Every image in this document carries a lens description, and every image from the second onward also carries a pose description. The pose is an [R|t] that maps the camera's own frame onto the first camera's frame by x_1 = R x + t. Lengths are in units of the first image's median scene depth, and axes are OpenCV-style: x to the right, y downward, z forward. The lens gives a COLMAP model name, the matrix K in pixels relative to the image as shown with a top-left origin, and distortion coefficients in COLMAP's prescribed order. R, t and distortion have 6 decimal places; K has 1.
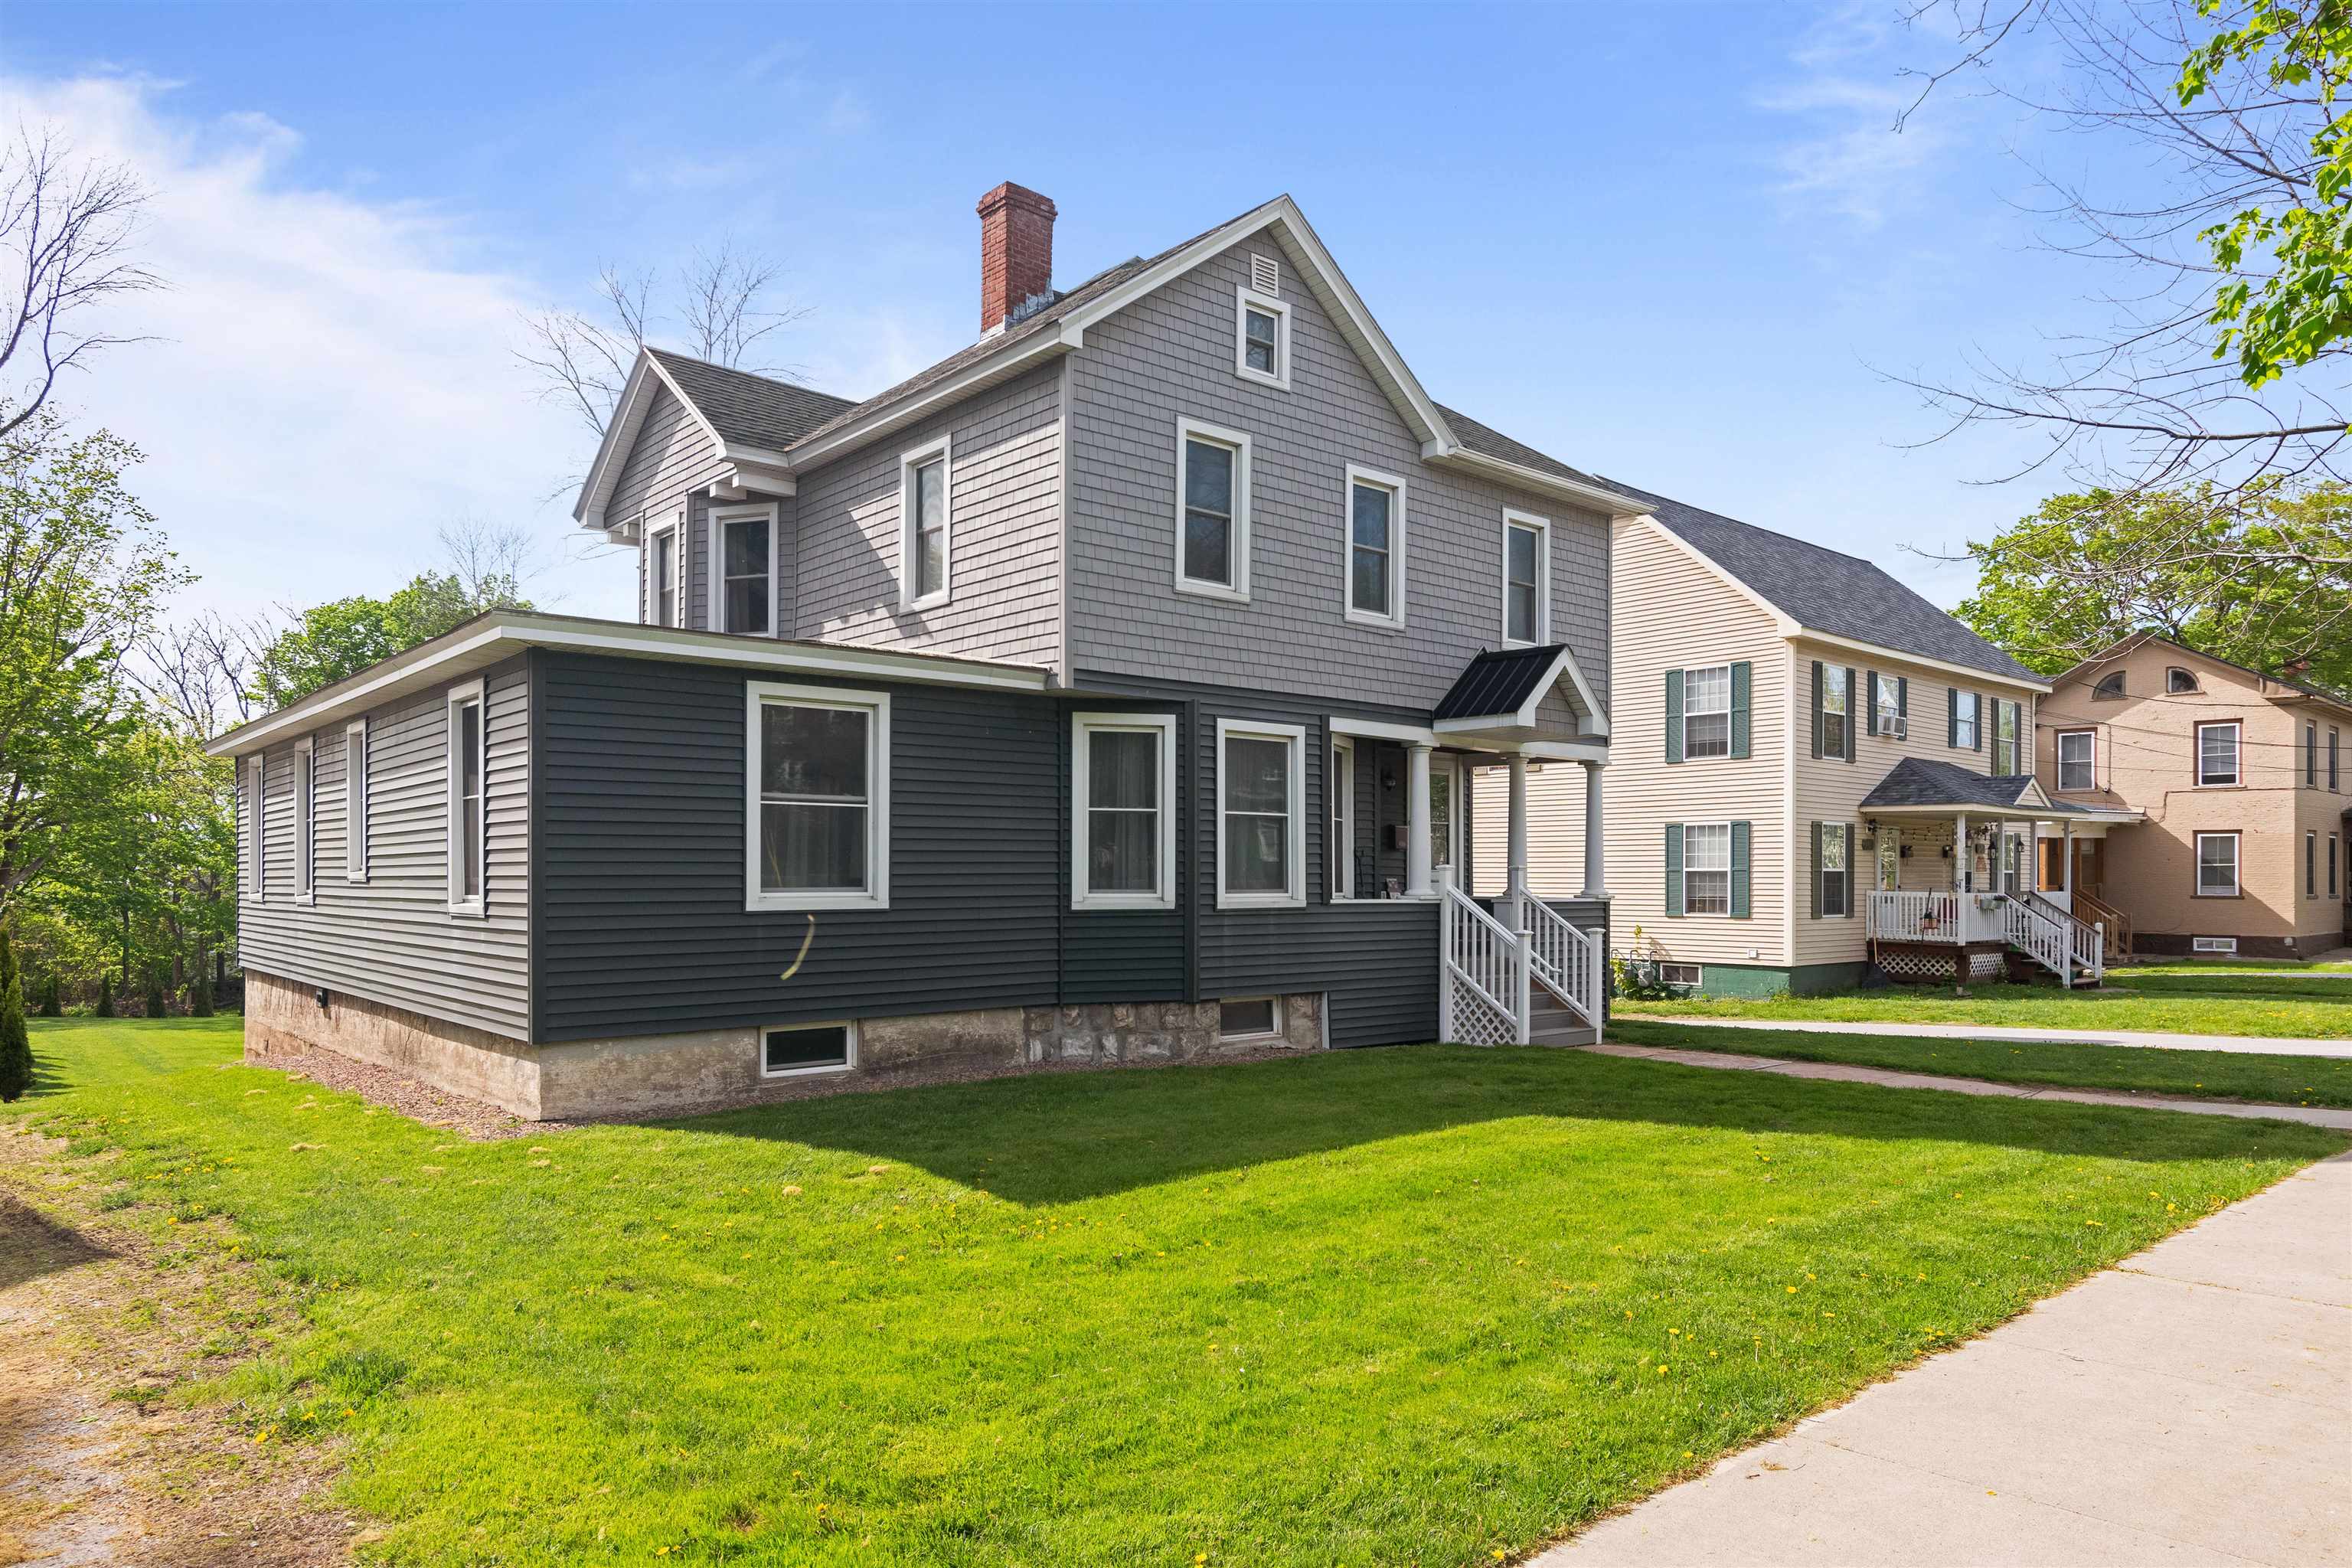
lens RADIAL K [[1472.0, 0, 1170.1], [0, 1472.0, 895.9], [0, 0, 1]] dist [0.000563, 0.001033]
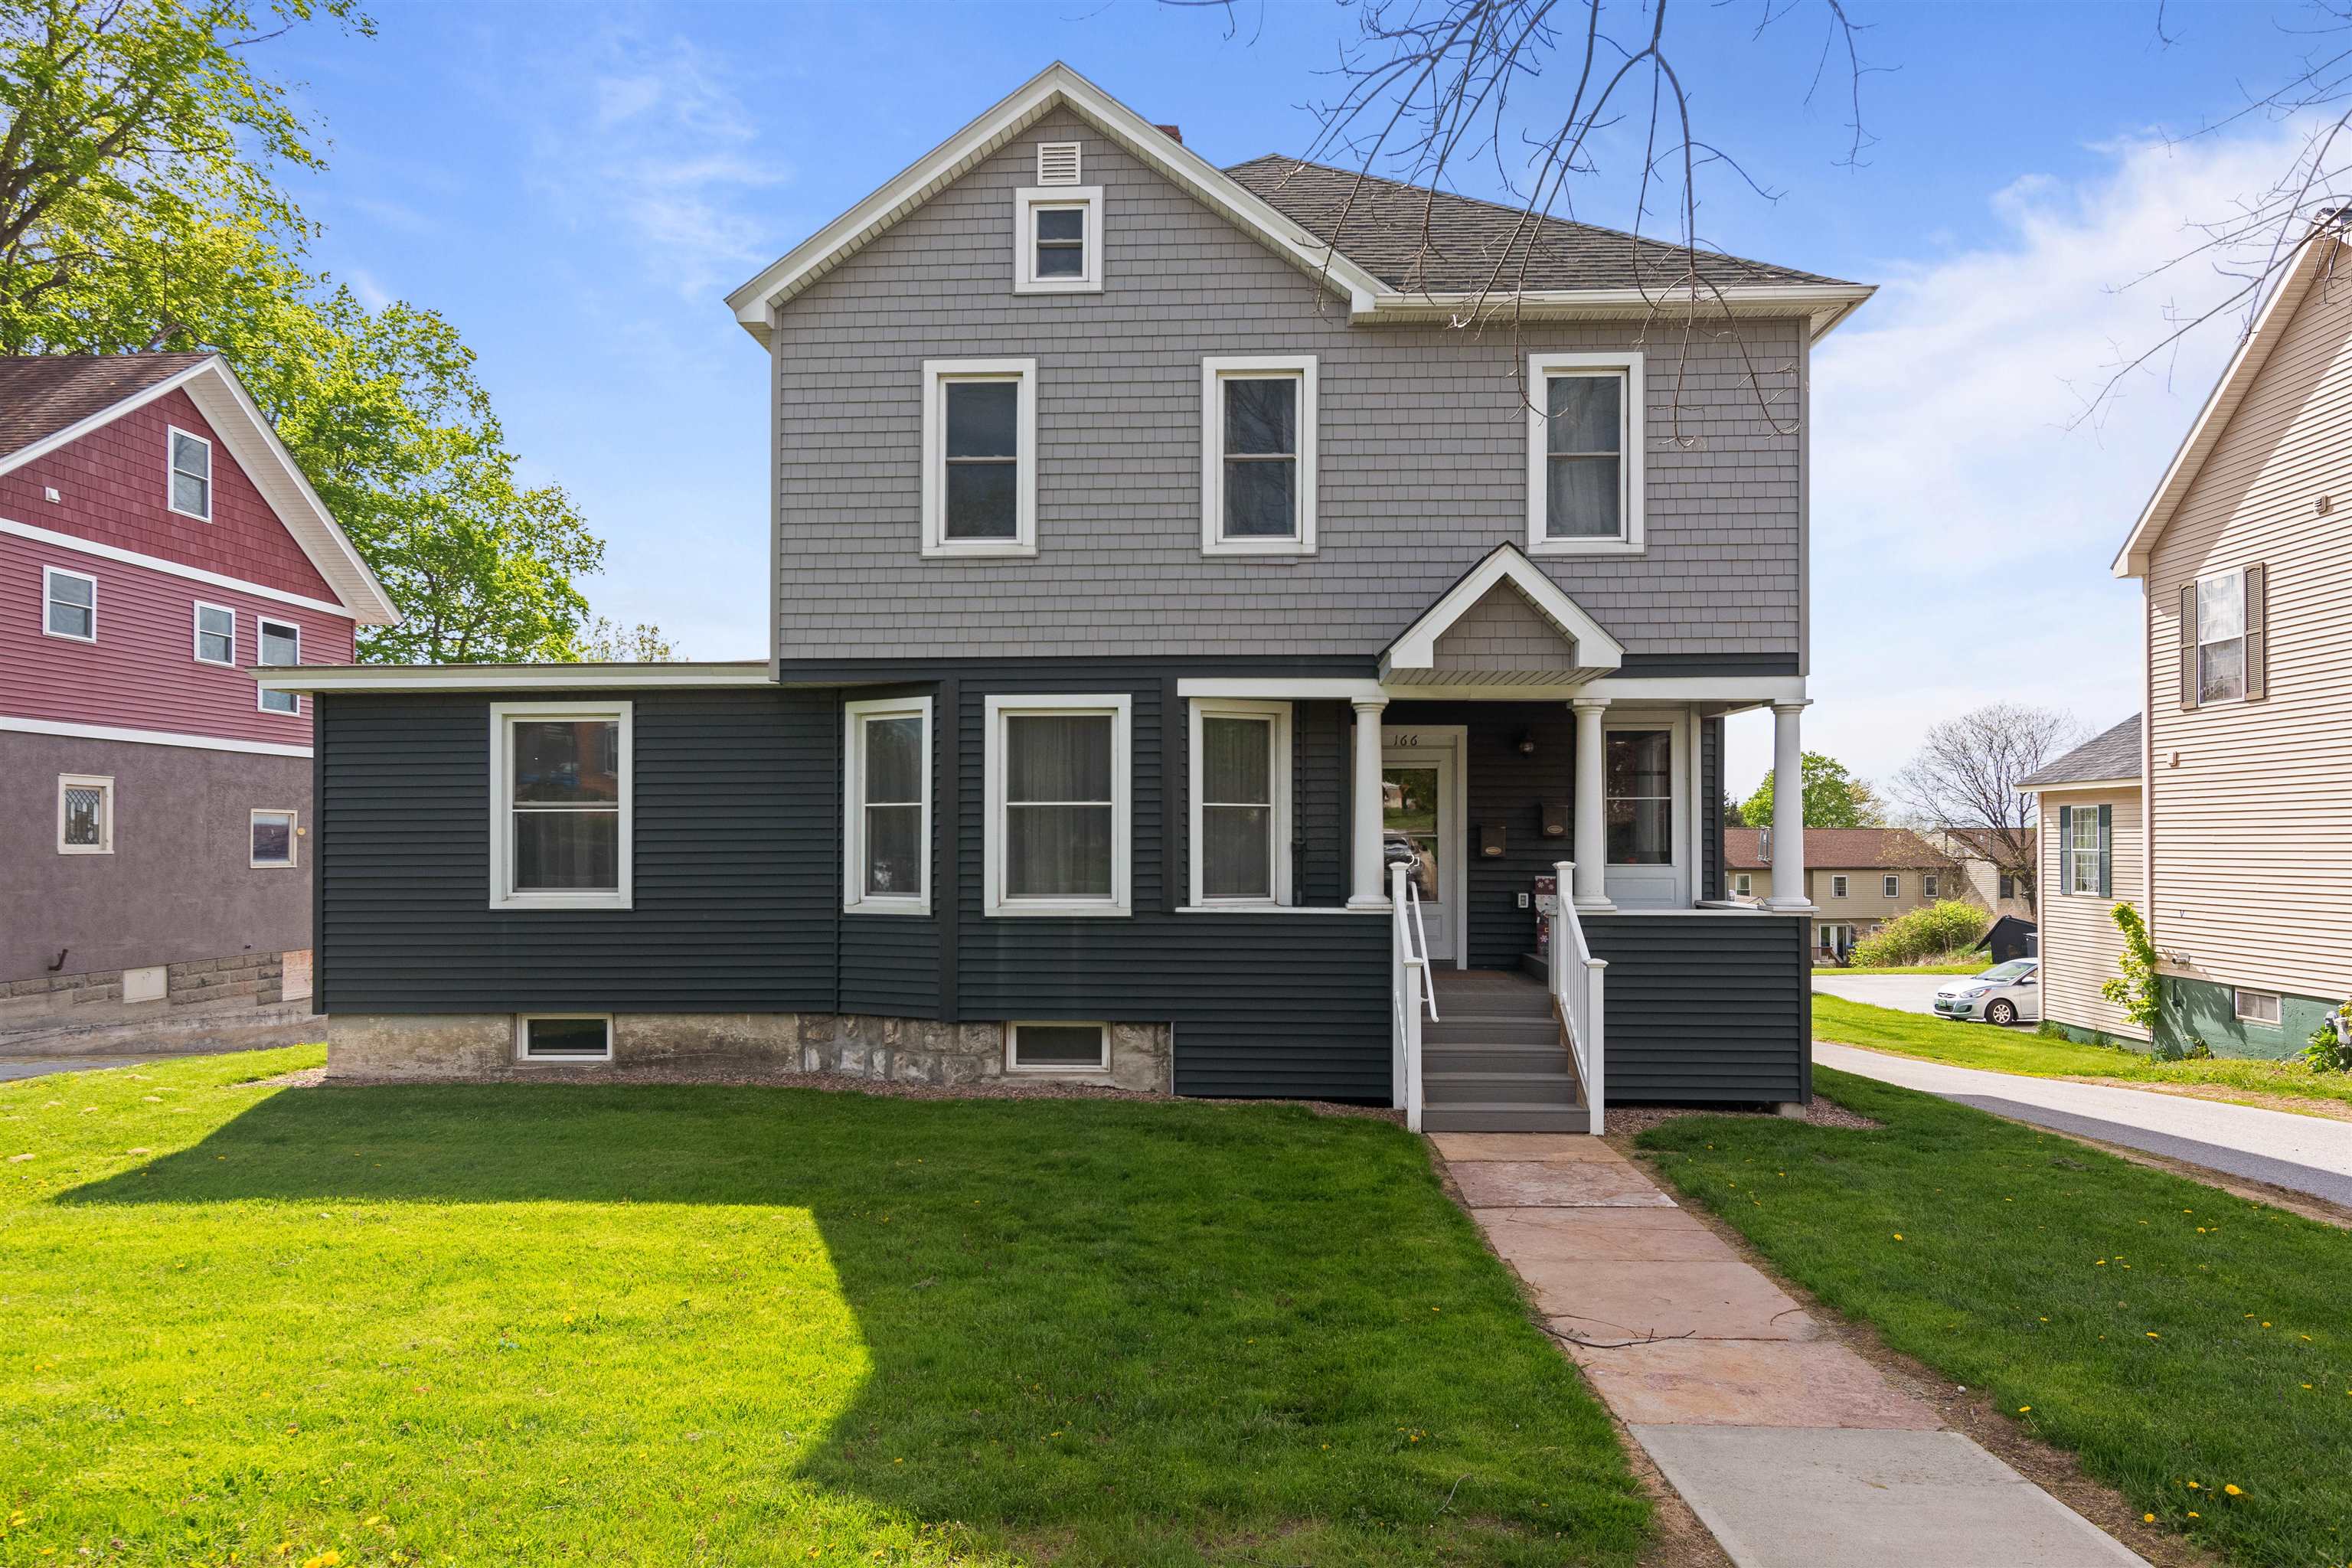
lens RADIAL K [[1465.5, 0, 1180.0], [0, 1465.5, 847.5], [0, 0, 1]] dist [0.001166, 0.002885]
pose [[0.726648, -0.002068, -0.687007, 0.690628], [-0.006682, 0.999927, -0.010077, -0.023085], [0.686978, 0.011913, 0.726581, 0.444802]]
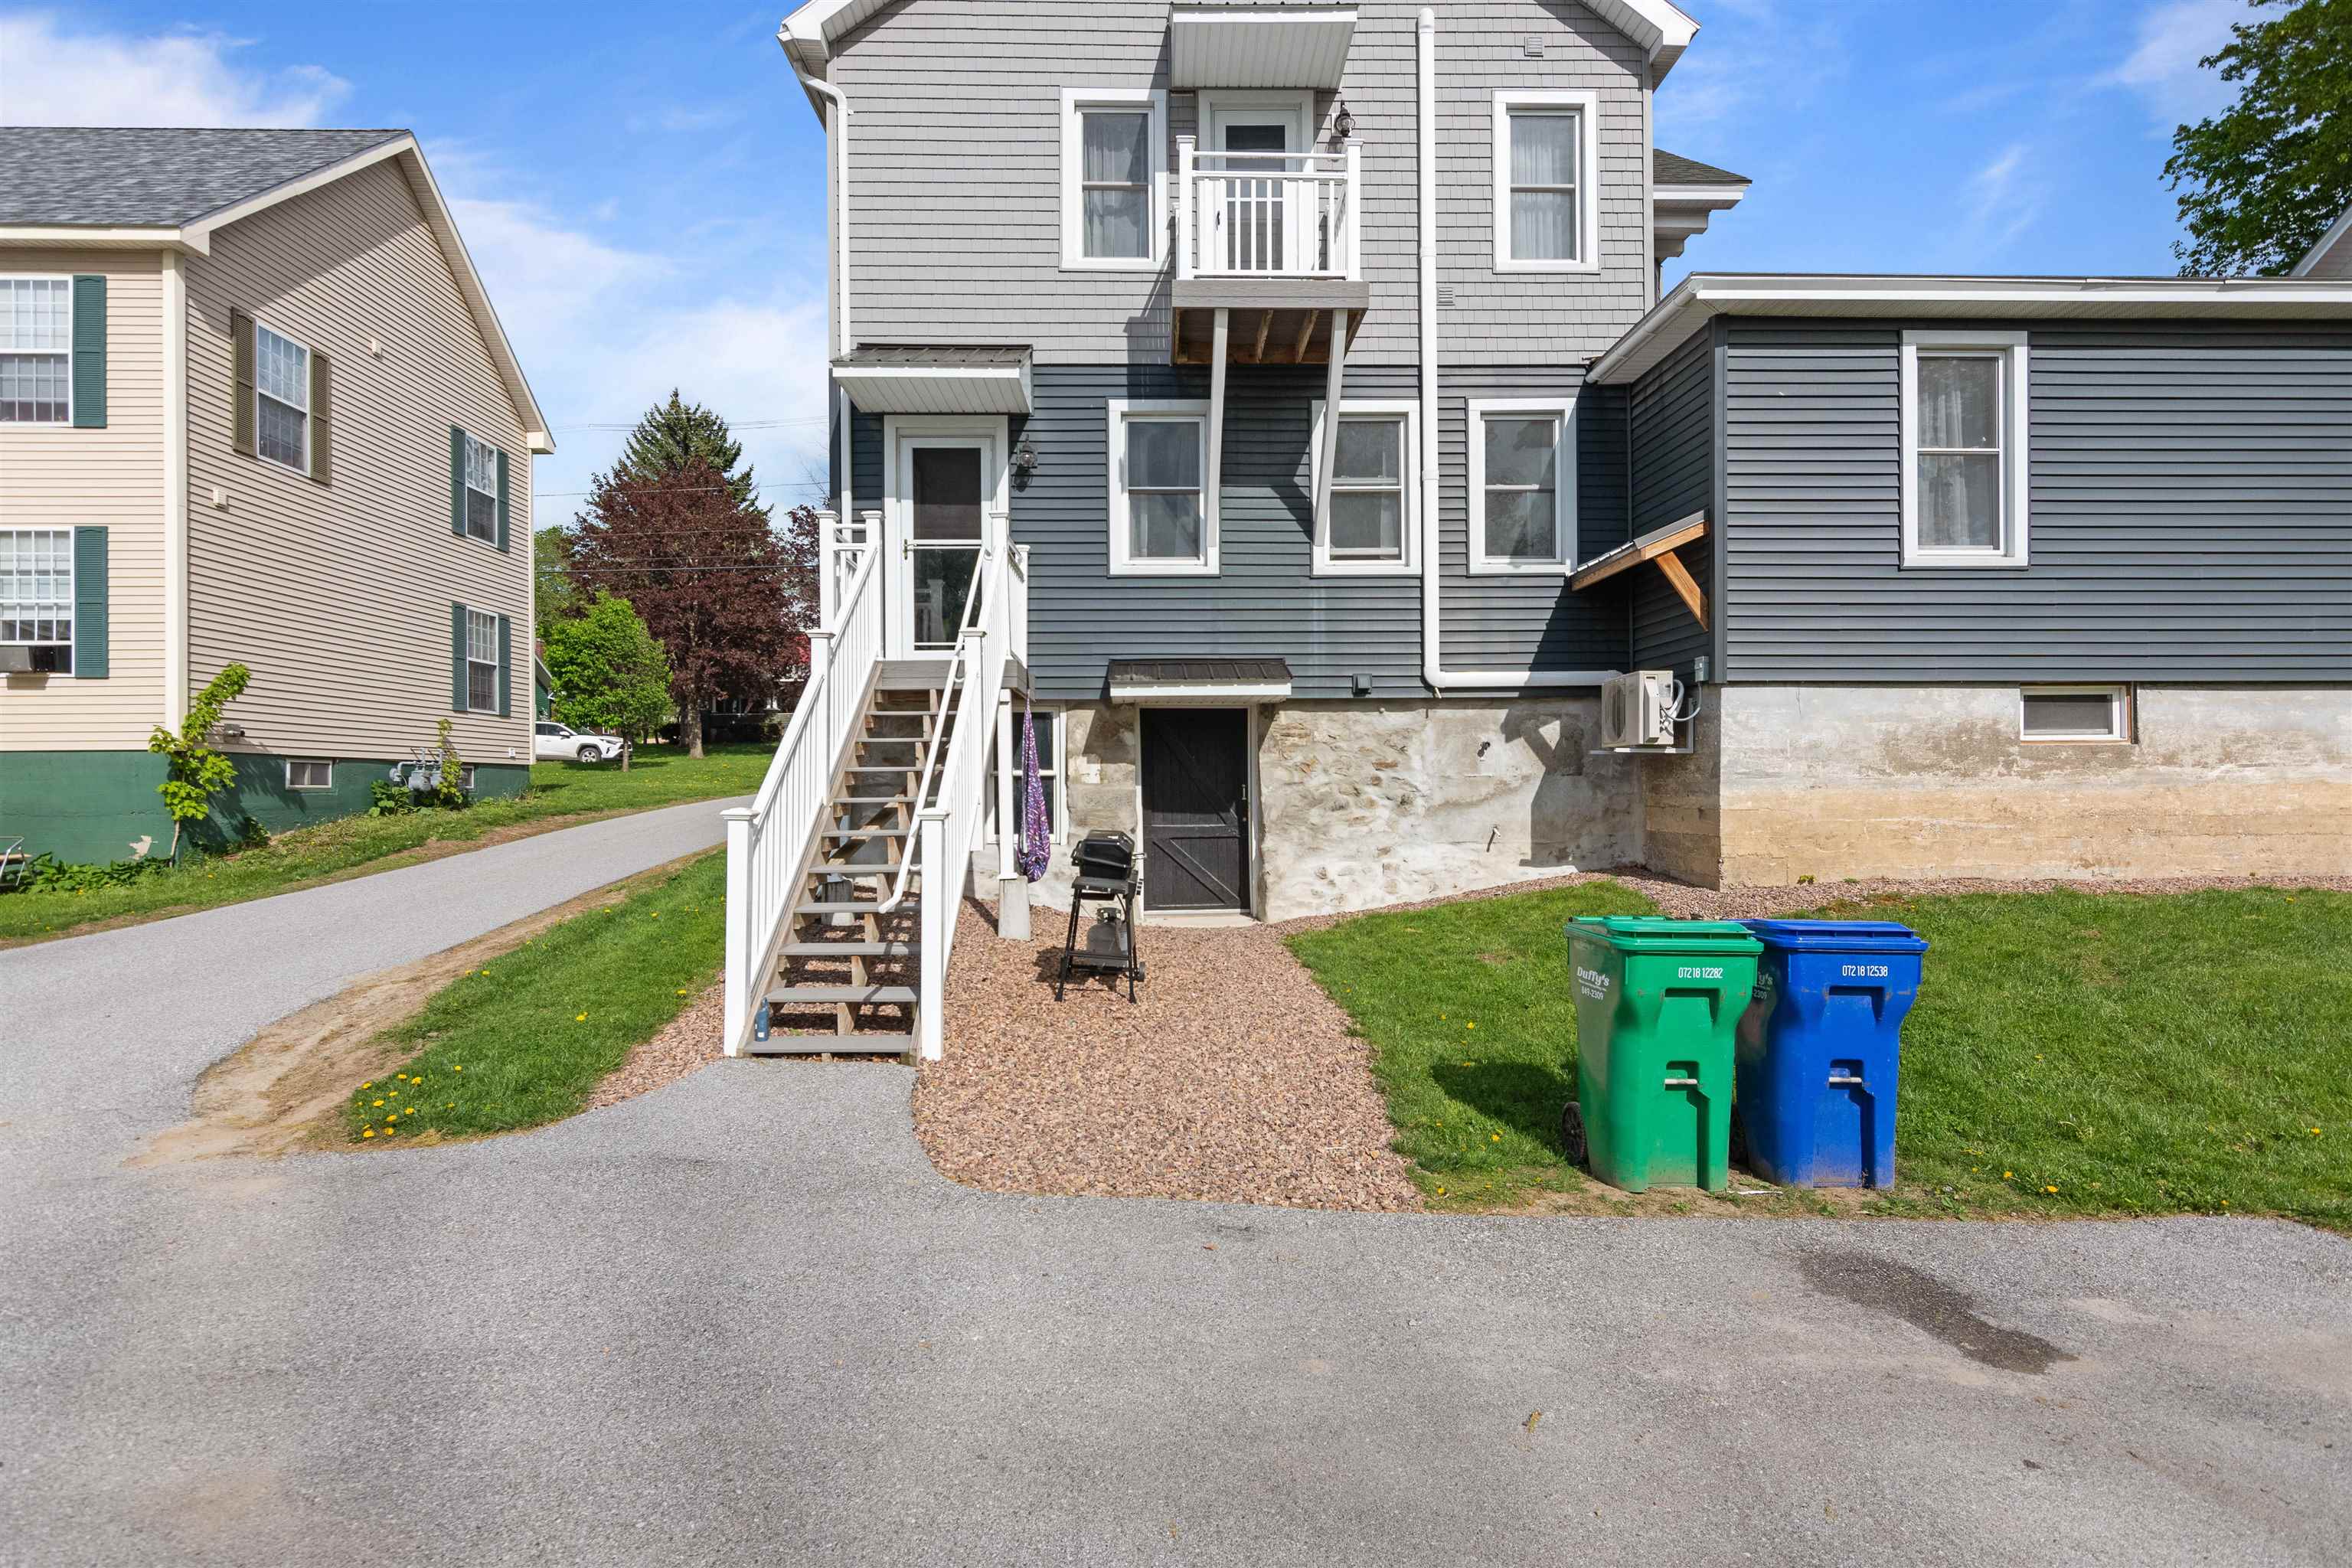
lens RADIAL K [[1132.8, 0, 1176.0], [0, 1132.8, 784.0], [0, 0, 1]] dist [0.000532, 0.001857]
pose [[-0.766773, 0.005778, 0.641892, -0.764876], [0.013127, 0.999892, 0.006681, 0.107592], [-0.641784, 0.013549, -0.766766, 2.297730]]
